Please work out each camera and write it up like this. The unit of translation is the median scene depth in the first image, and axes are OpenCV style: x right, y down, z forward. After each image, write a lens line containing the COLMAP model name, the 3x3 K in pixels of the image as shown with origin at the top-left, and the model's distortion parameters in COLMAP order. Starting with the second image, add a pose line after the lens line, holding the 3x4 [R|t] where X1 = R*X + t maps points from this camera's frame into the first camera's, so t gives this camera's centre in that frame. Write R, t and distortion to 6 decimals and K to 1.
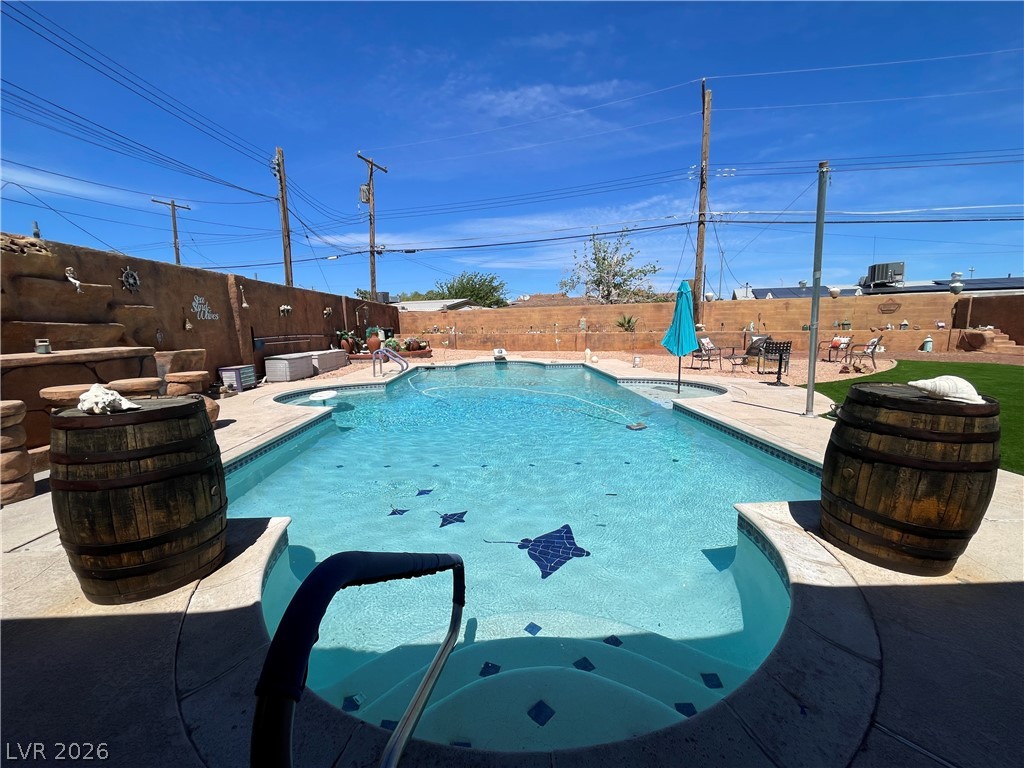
lens RADIAL K [[413.6, 0, 504.4], [0, 413.6, 383.0], [0, 0, 1]] dist [0.007160, 0.000507]
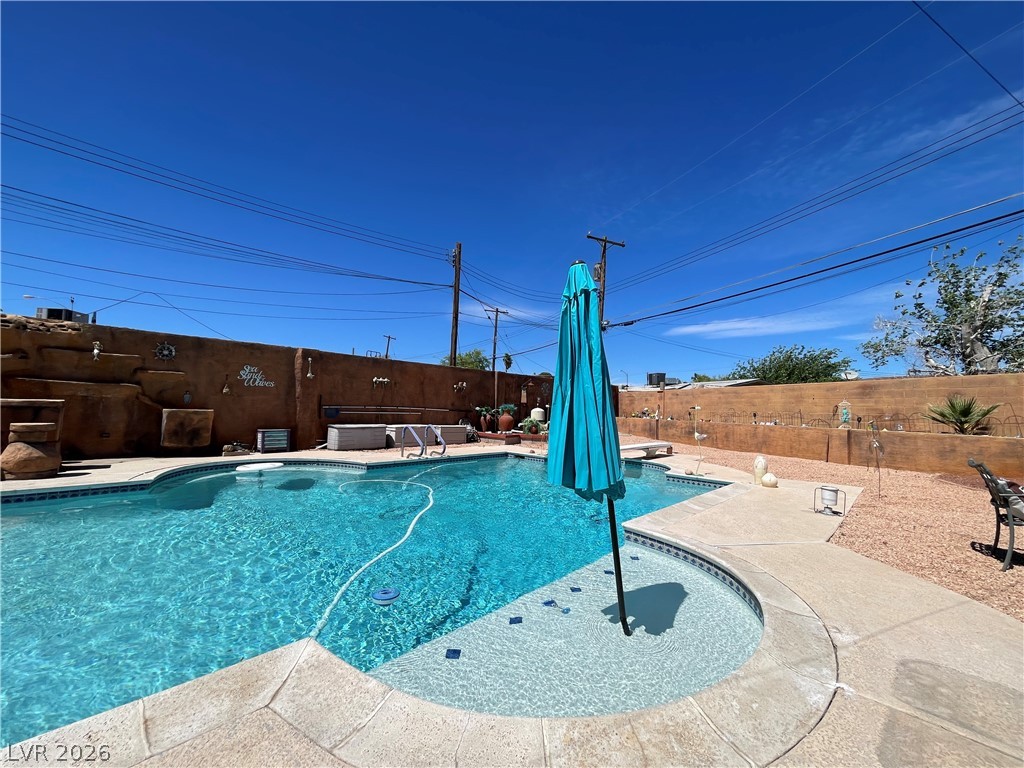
lens RADIAL K [[413.6, 0, 511.2], [0, 413.6, 384.7], [0, 0, 1]] dist [0.007160, 0.000507]
pose [[0.705127, -0.004100, -0.709069, 0.533976], [-0.138109, 0.980038, -0.143008, -0.081602], [0.695501, 0.198767, 0.690485, 0.634571]]
